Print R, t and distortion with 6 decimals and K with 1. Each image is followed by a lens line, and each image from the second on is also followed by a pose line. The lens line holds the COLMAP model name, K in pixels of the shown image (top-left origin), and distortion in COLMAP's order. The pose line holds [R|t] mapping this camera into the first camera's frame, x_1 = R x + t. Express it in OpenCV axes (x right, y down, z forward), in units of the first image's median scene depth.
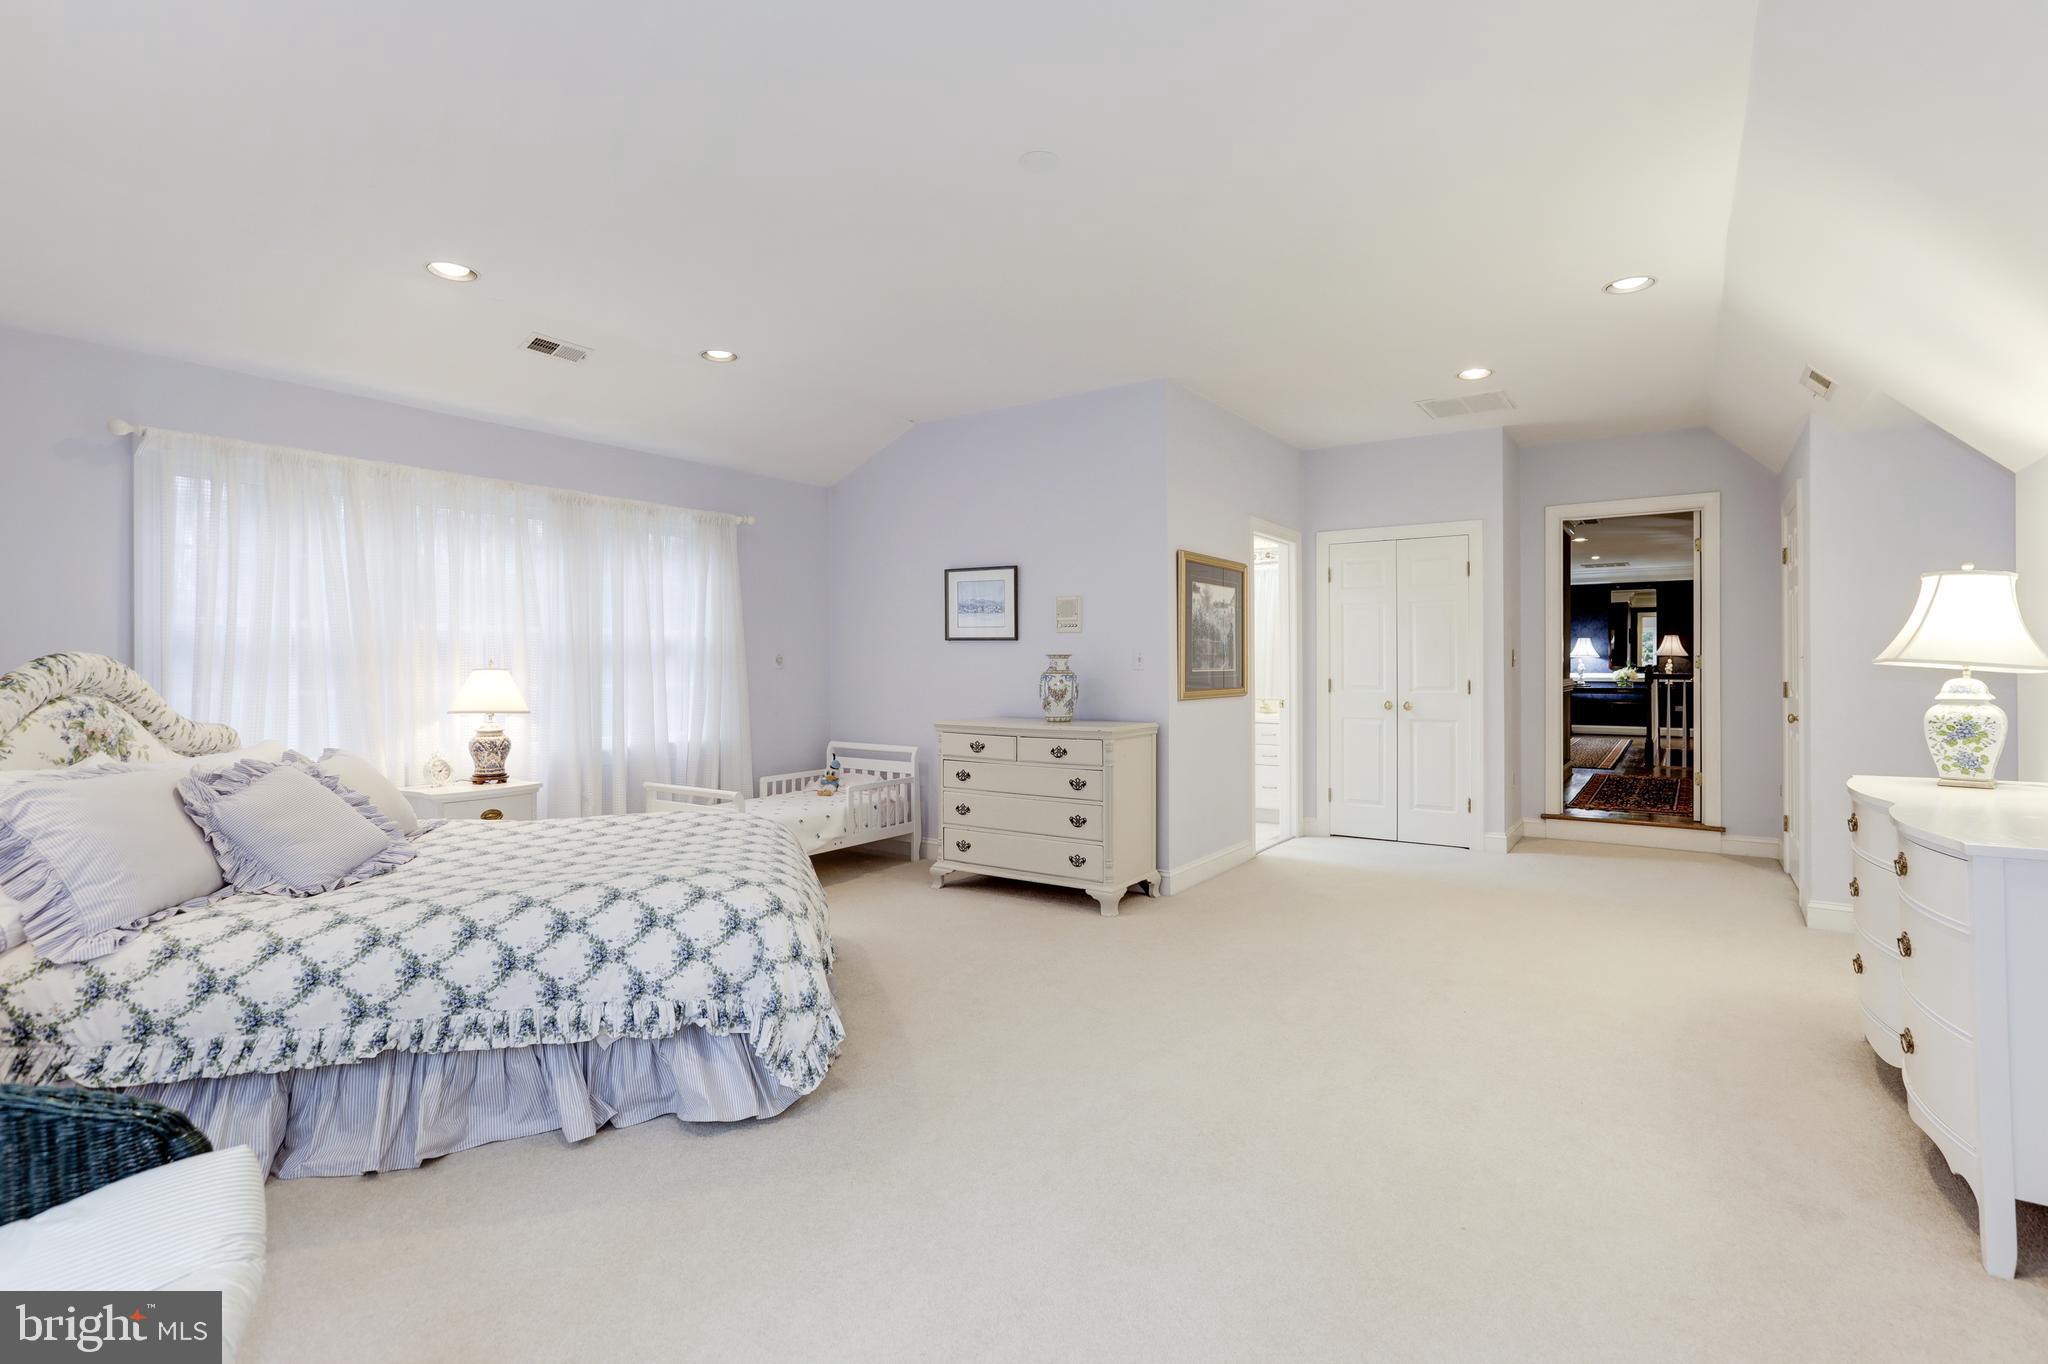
lens RADIAL K [[916.2, 0, 1020.6], [0, 916.2, 664.8], [0, 0, 1]] dist [-0.047018, 0.019706]
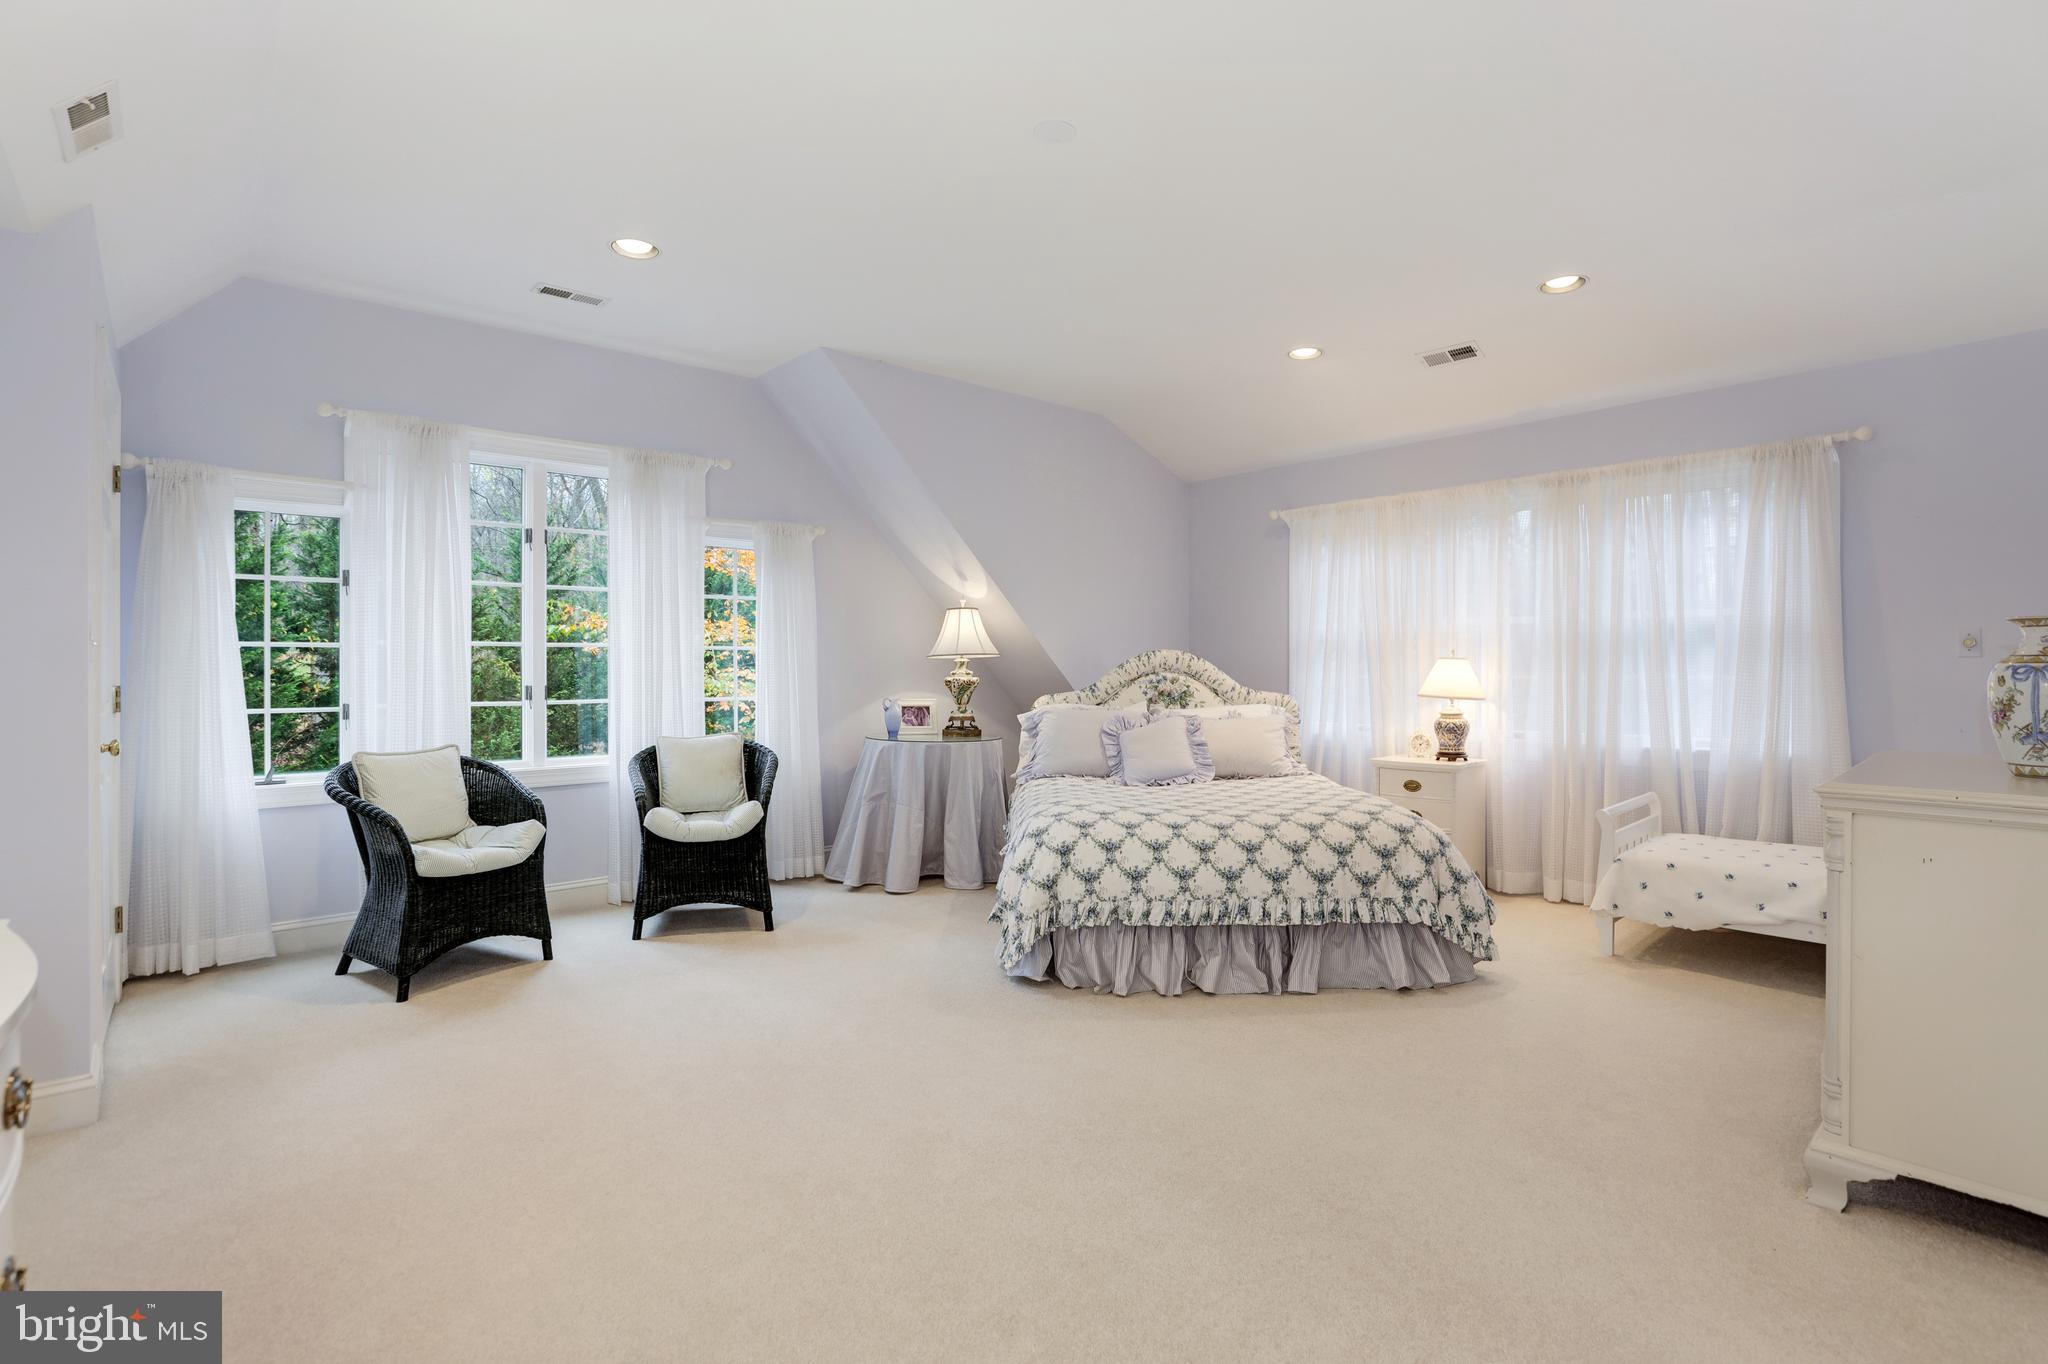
lens RADIAL K [[916.2, 0, 1020.6], [0, 916.2, 664.8], [0, 0, 1]] dist [-0.047018, 0.019706]
pose [[-0.198793, 0.001052, -0.980041, 0.608942], [0.003845, 0.999993, 0.000294, 0.010533], [0.980034, -0.003710, -0.198795, 0.695411]]
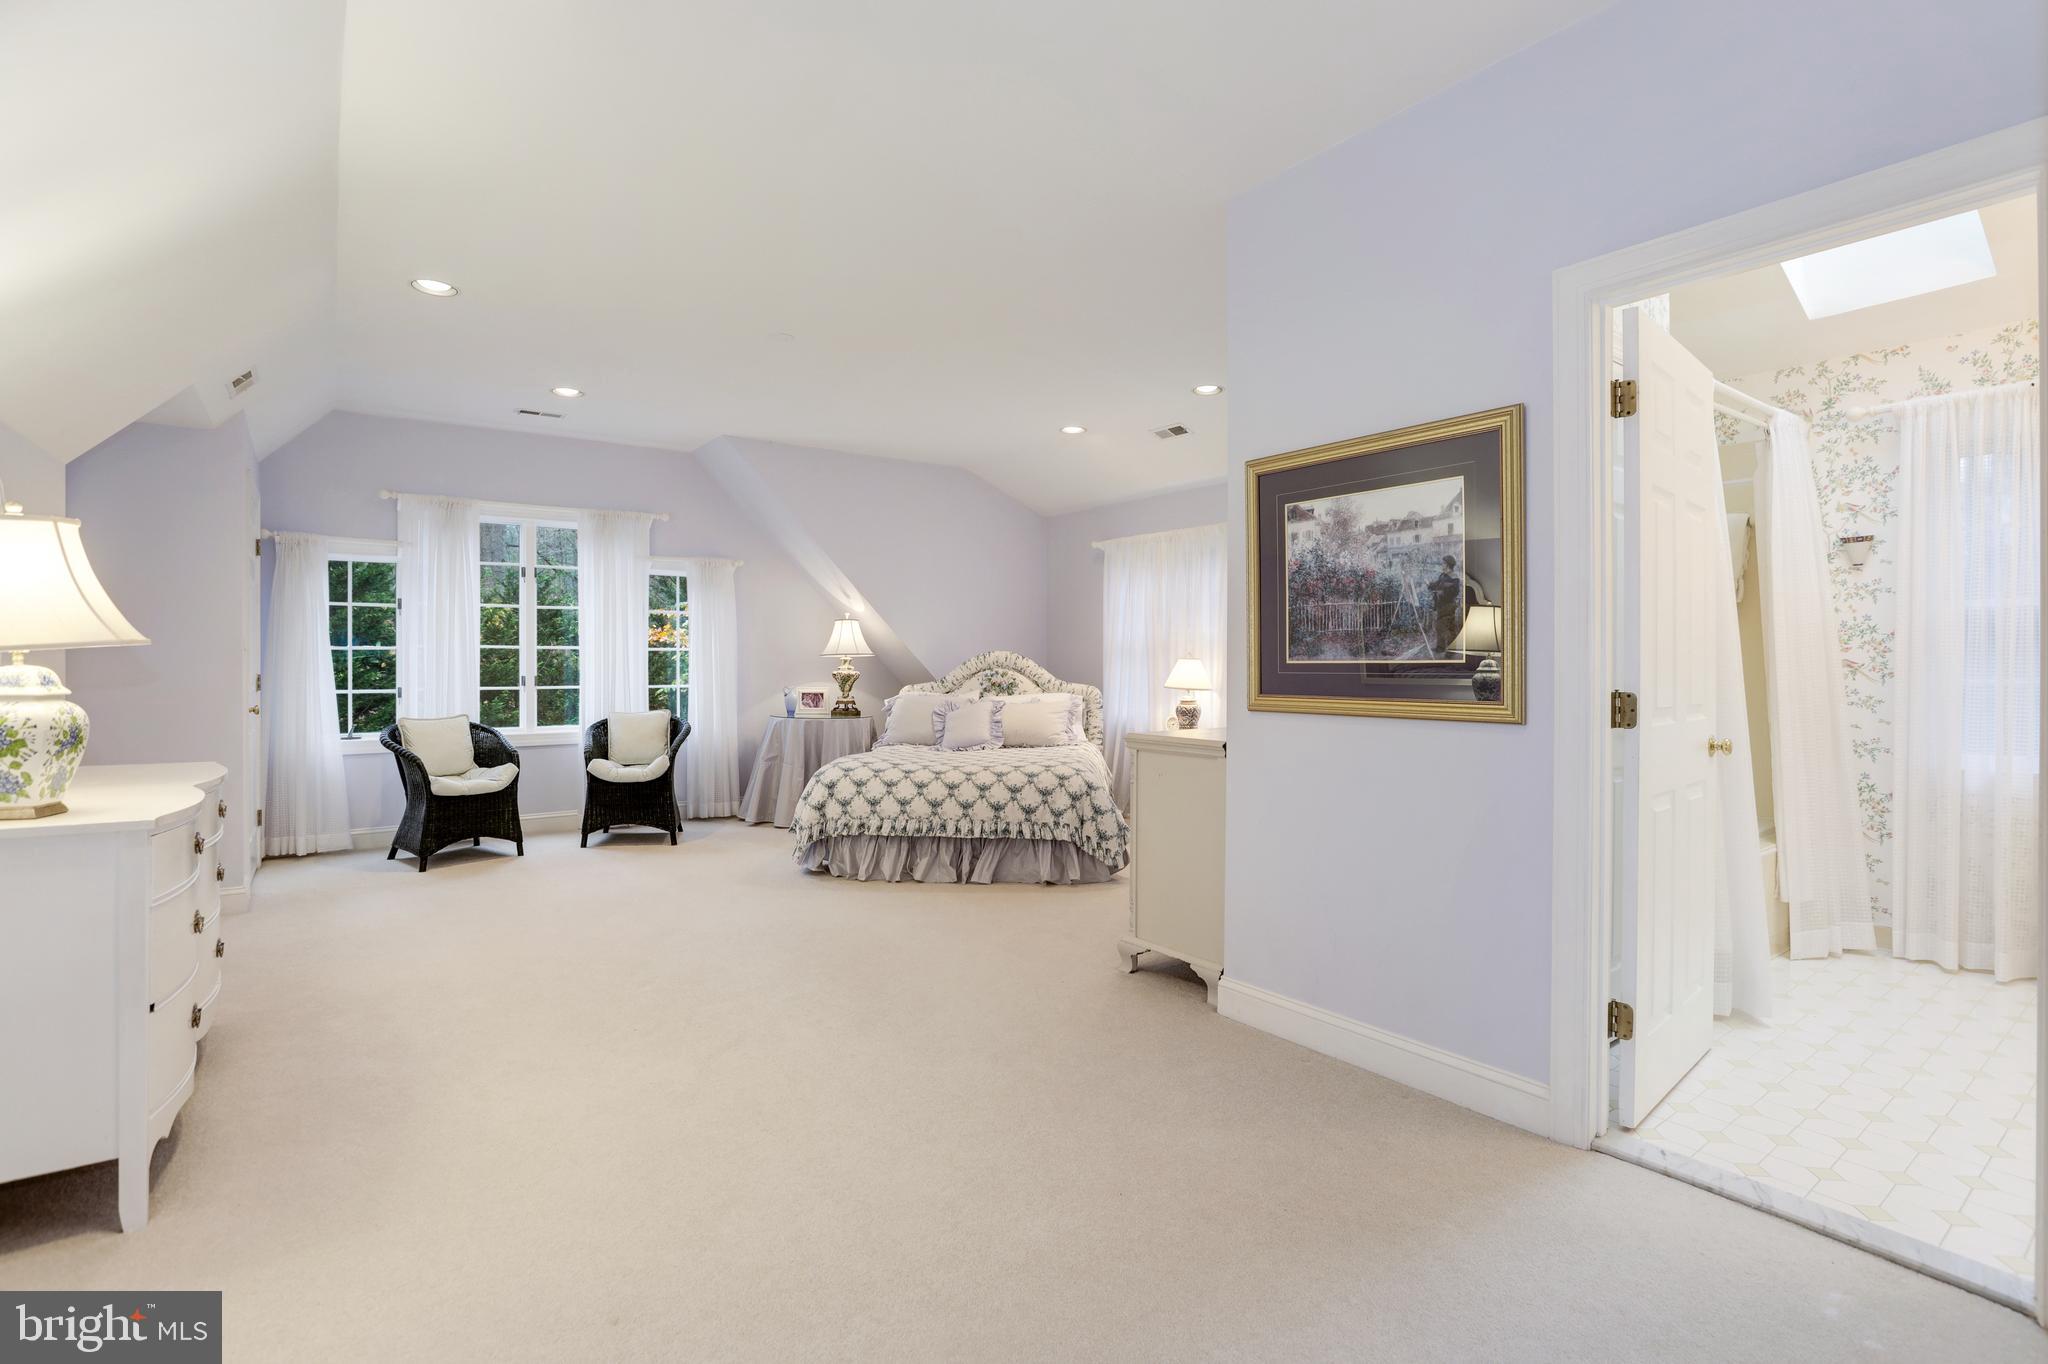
lens RADIAL K [[947.7, 0, 1039.9], [0, 947.7, 663.1], [0, 0, 1]] dist [-0.037519, 0.024211]
pose [[-0.296846, 0.005000, -0.954912, 0.940042], [0.001188, 0.999987, 0.004867, 0.004728], [0.954925, 0.000310, -0.296848, 1.220212]]
